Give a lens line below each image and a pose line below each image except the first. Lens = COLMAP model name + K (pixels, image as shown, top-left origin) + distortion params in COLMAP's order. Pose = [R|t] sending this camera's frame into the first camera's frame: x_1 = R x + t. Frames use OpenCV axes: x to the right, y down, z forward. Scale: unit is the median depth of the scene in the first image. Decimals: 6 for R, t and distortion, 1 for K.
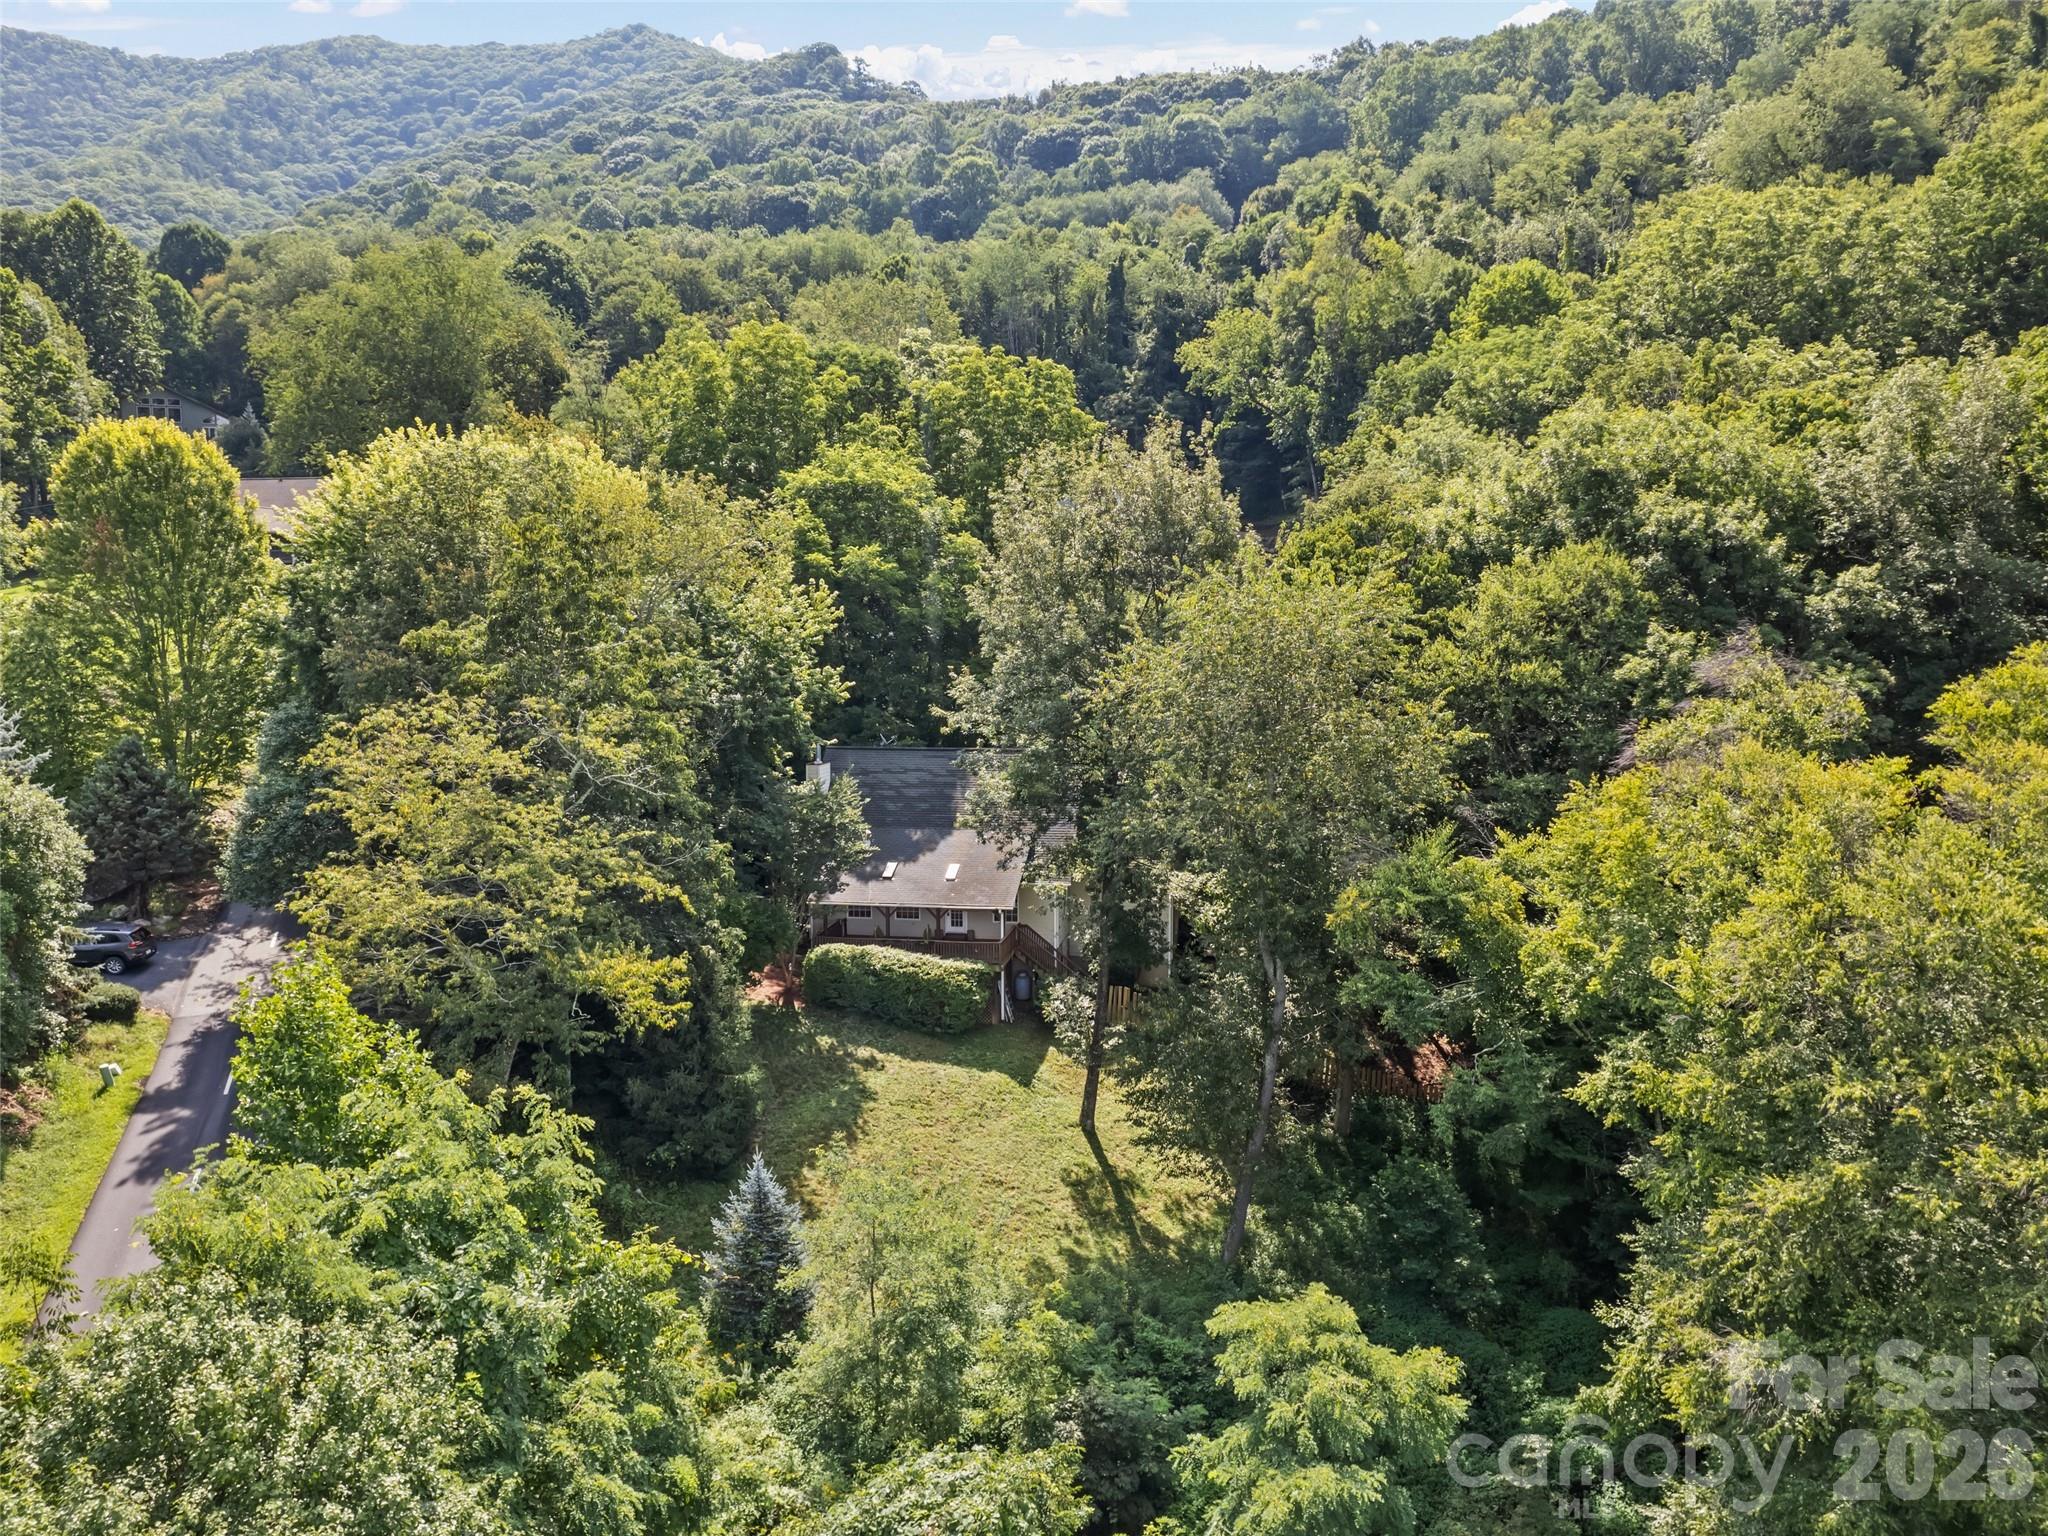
lens RADIAL K [[1469.7, 0, 1018.7], [0, 1469.7, 770.8], [0, 0, 1]] dist [-0.078637, 0.066007]
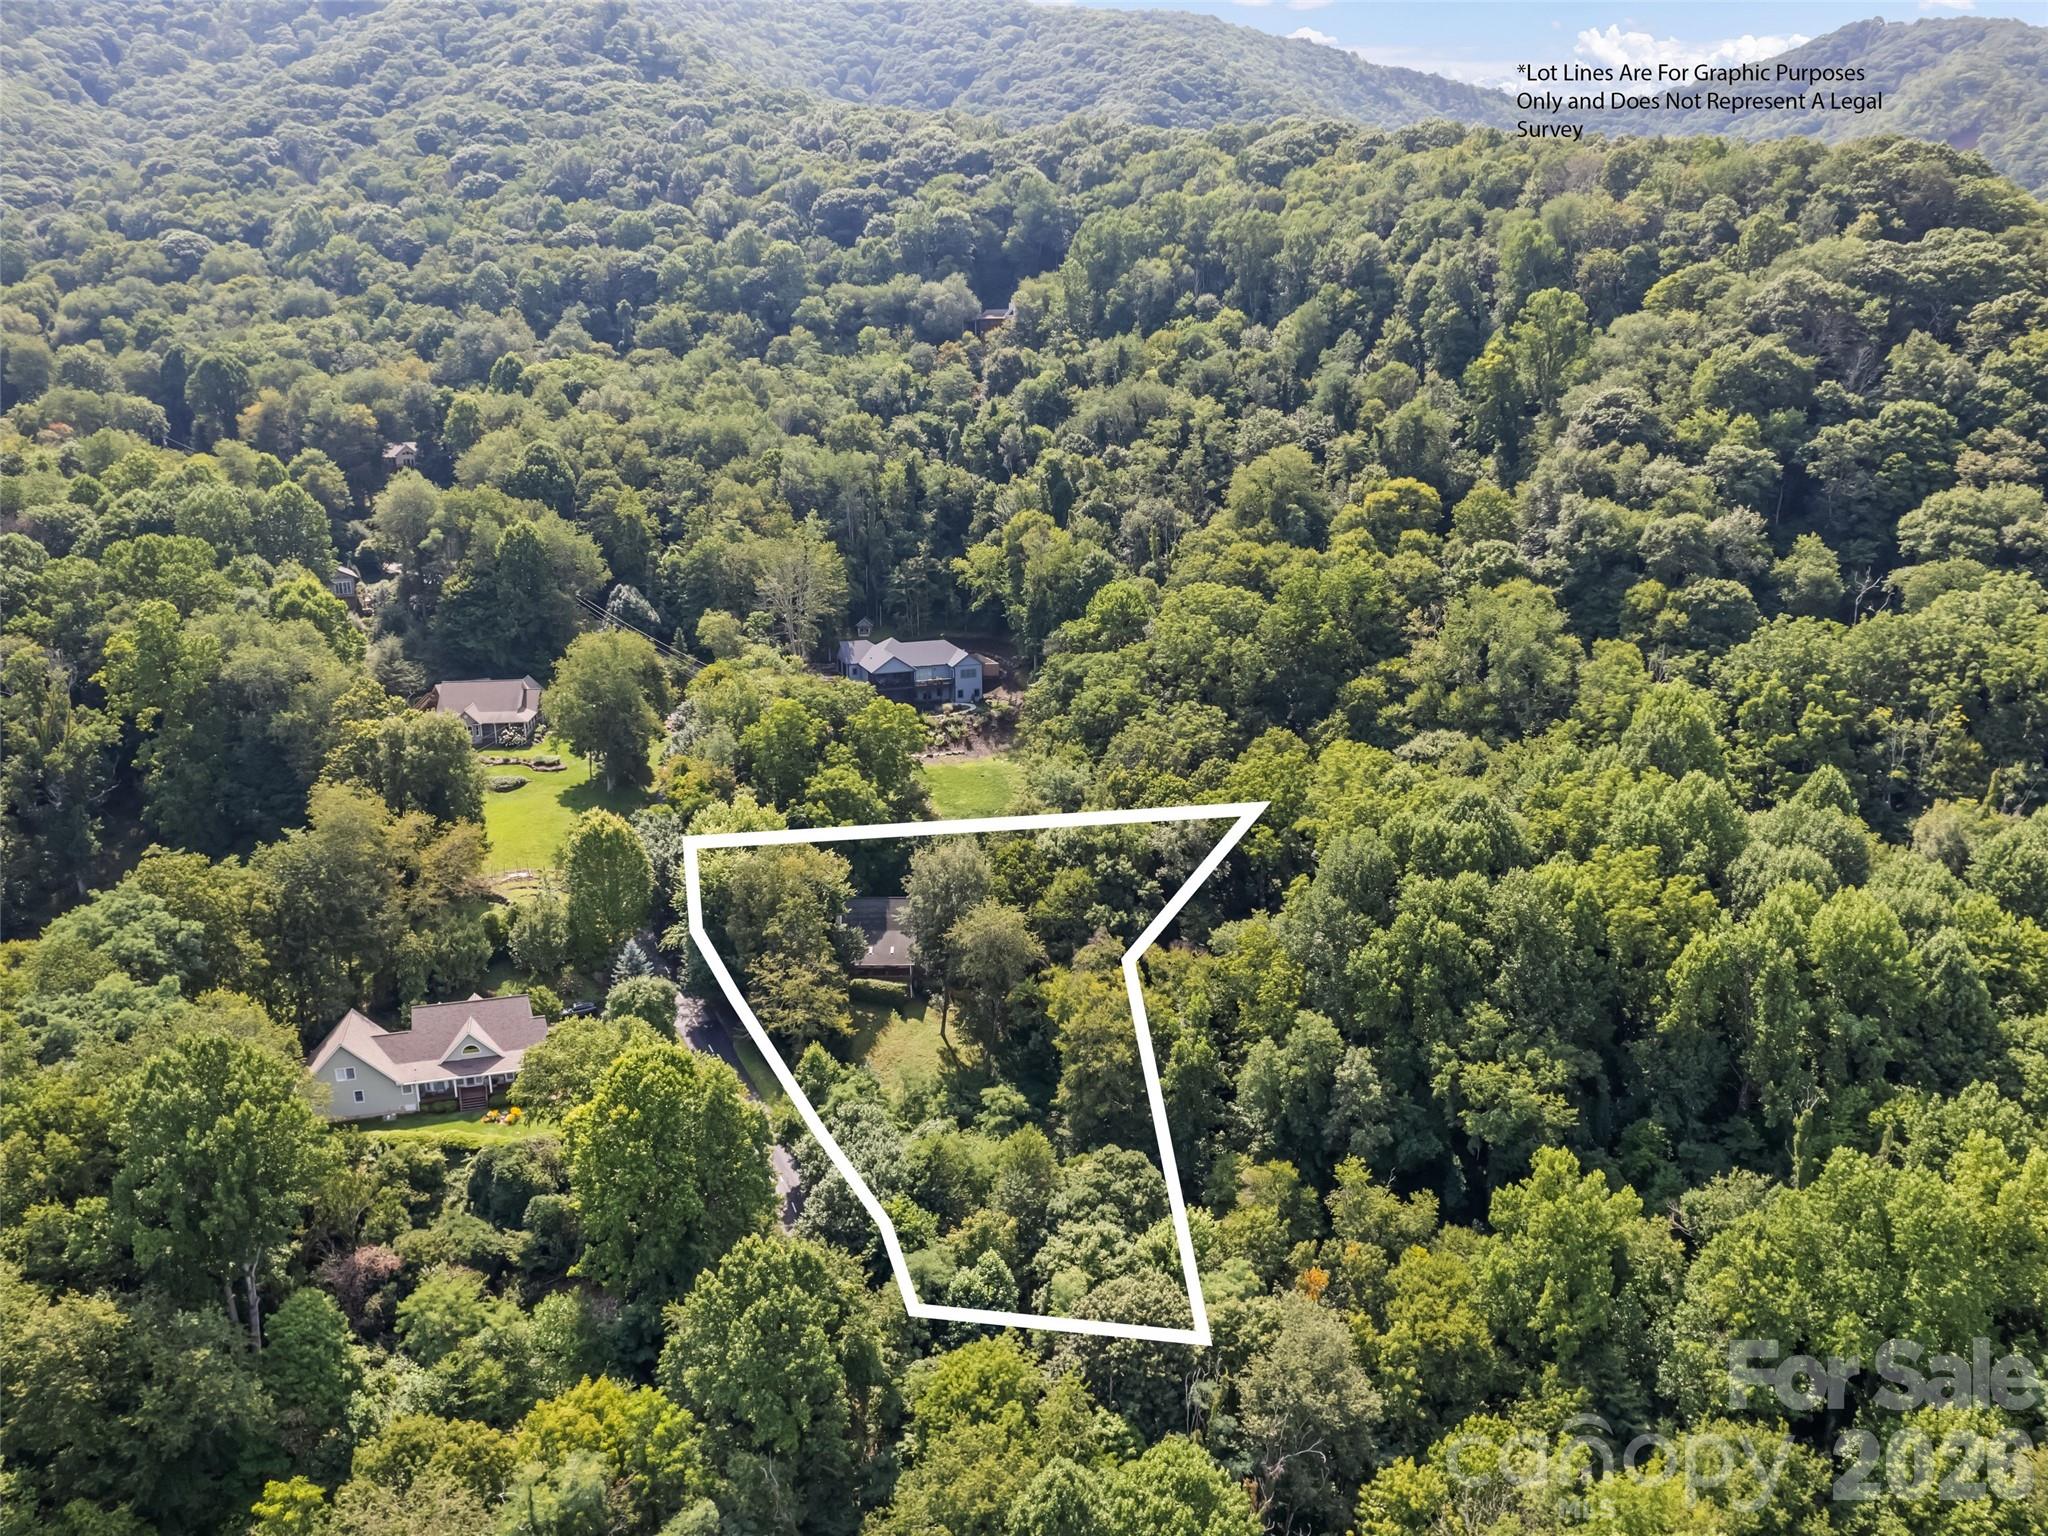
lens RADIAL K [[1469.7, 0, 1027.1], [0, 1469.7, 765.6], [0, 0, 1]] dist [-0.078637, 0.066007]
pose [[0.985499, -0.043454, 0.164021, -0.291360], [0.016563, 0.986671, 0.161884, -0.922239], [-0.168869, -0.156819, 0.973083, -2.244078]]
